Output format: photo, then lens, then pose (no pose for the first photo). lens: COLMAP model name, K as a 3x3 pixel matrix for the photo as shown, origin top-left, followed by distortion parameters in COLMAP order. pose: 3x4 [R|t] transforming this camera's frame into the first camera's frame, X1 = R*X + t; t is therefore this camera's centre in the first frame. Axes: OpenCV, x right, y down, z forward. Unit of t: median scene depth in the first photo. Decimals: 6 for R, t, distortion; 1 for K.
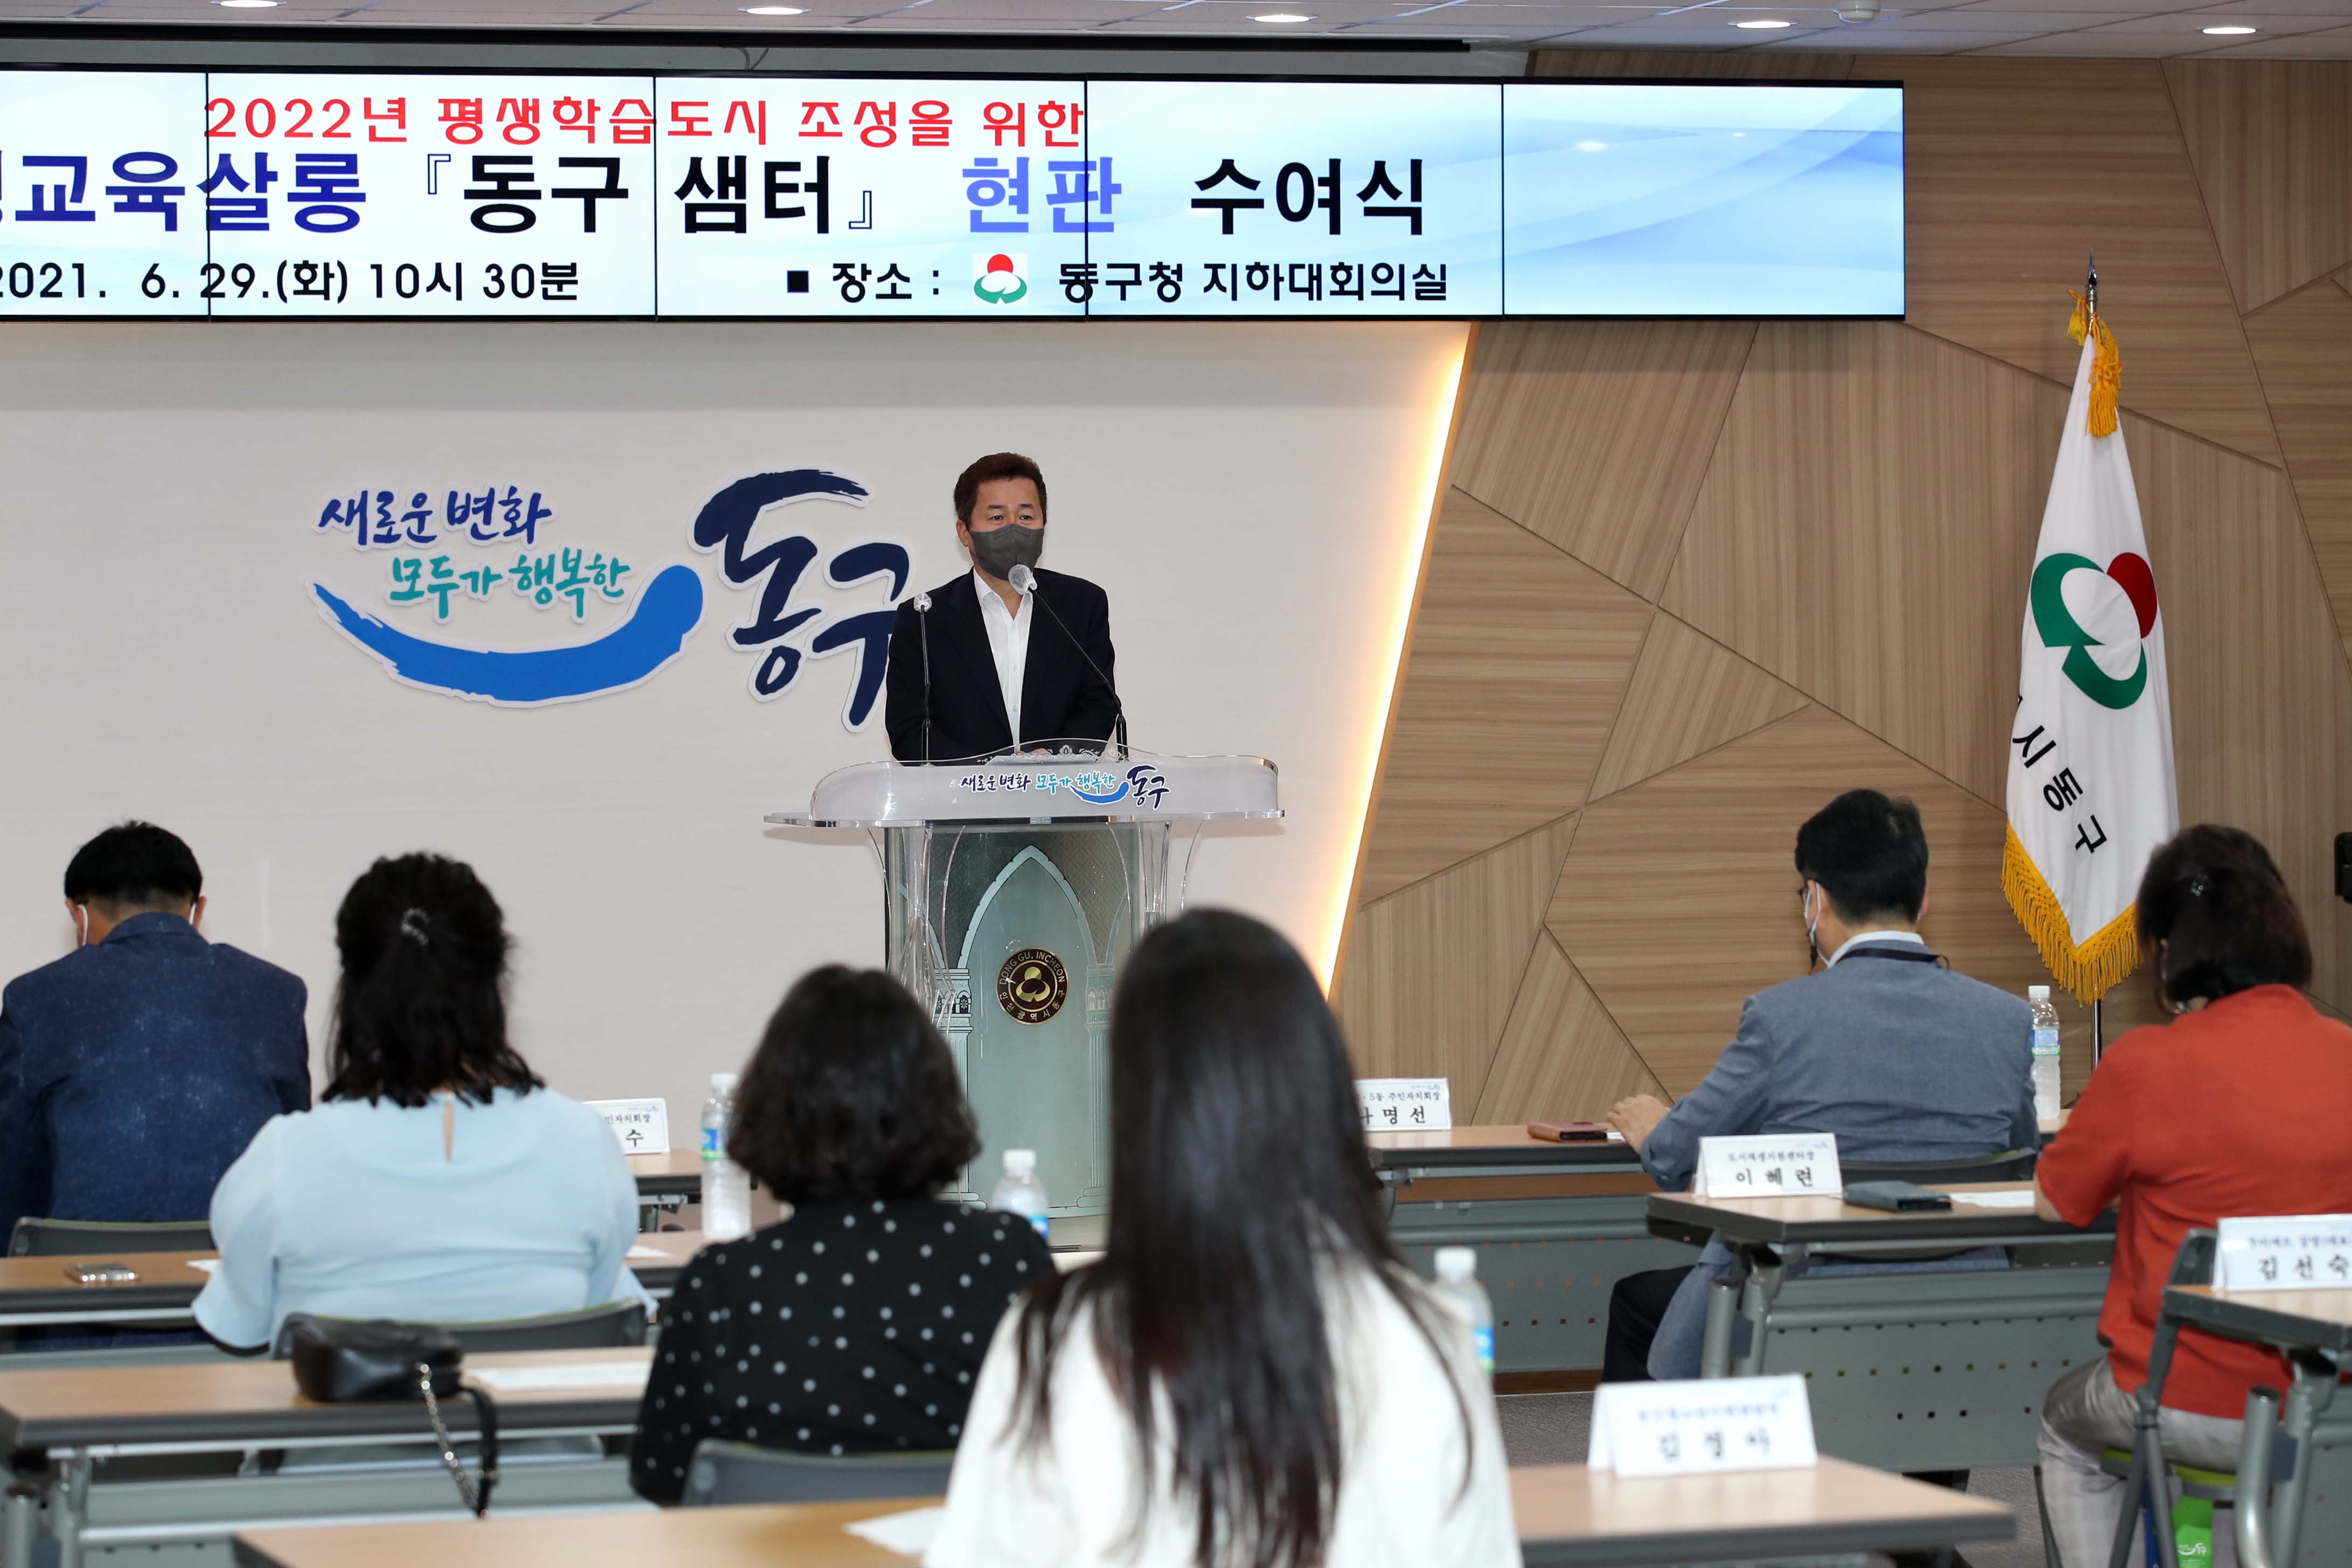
lens RADIAL K [[7622.1, 0, 1176.0], [0, 7622.1, 784.0], [0, 0, 1]] dist [-0.060762, 1.650864]
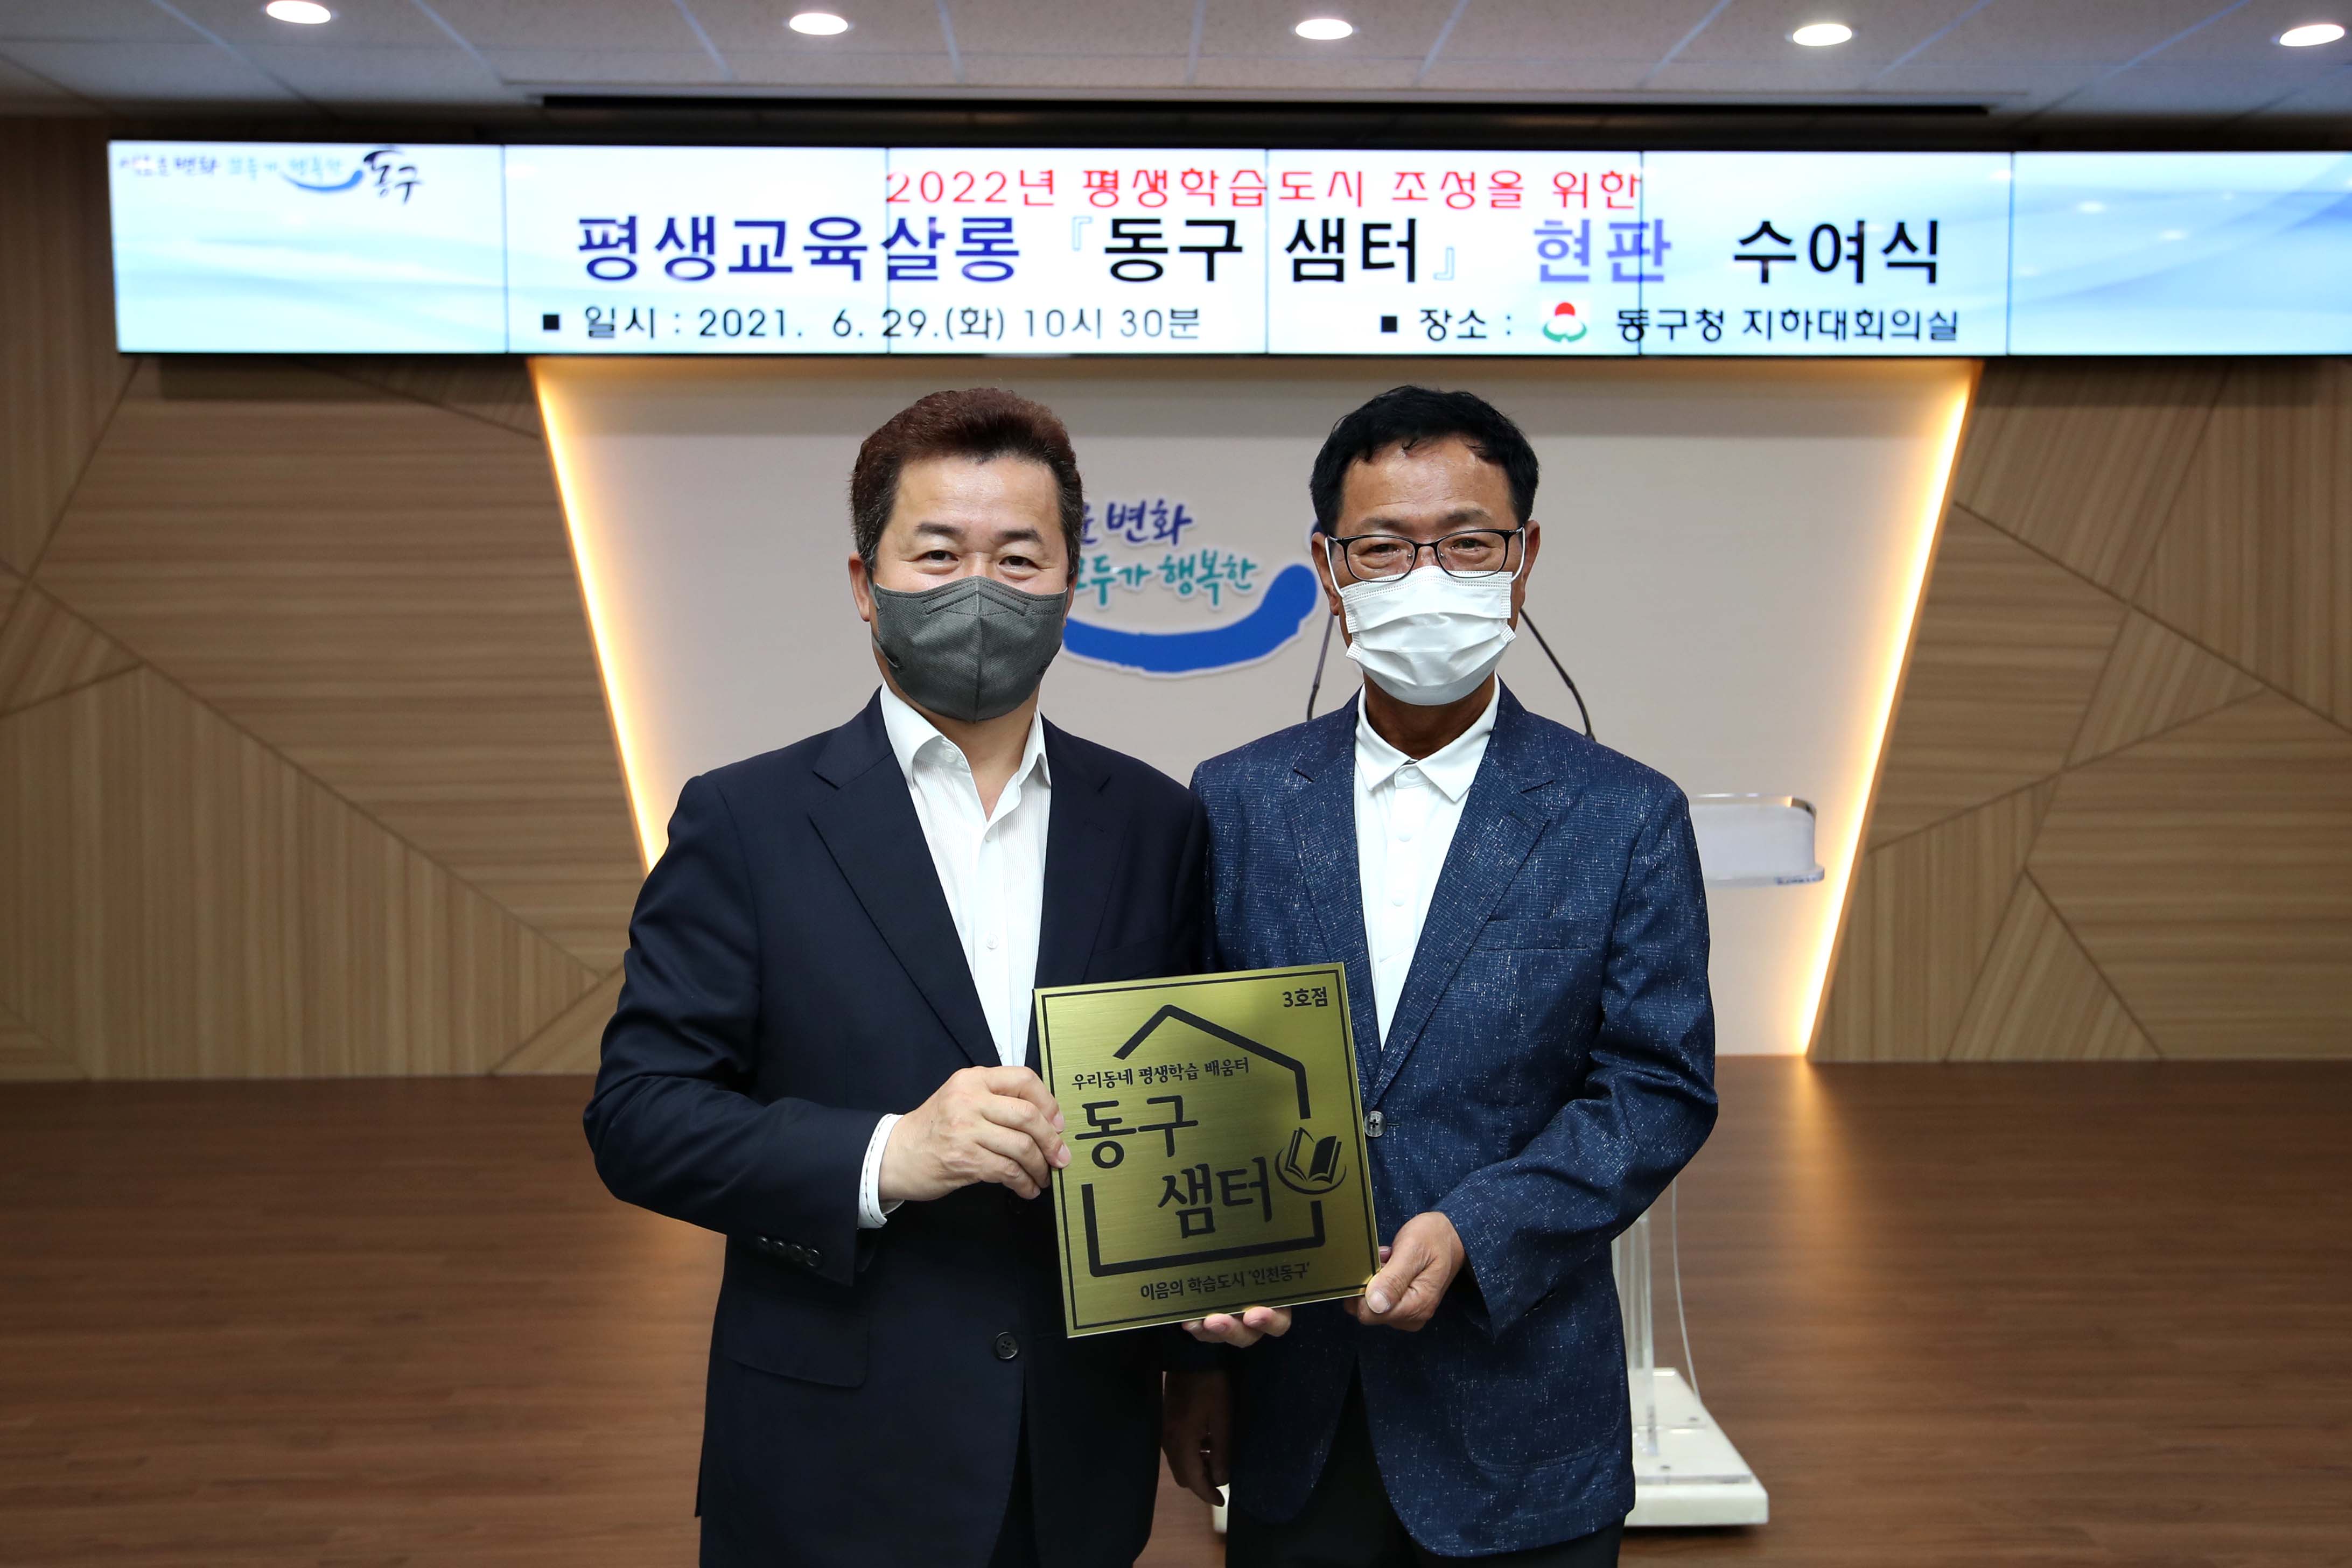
lens RADIAL K [[2021.9, 0, 1184.4], [0, 2021.9, 709.1], [0, 0, 1]] dist [-0.027718, 0.091692]
pose [[0.964489, 0.020183, -0.263350, 0.003801], [-0.014783, 0.999638, 0.022470, -0.012461], [0.263708, -0.017779, 0.964439, 0.684899]]
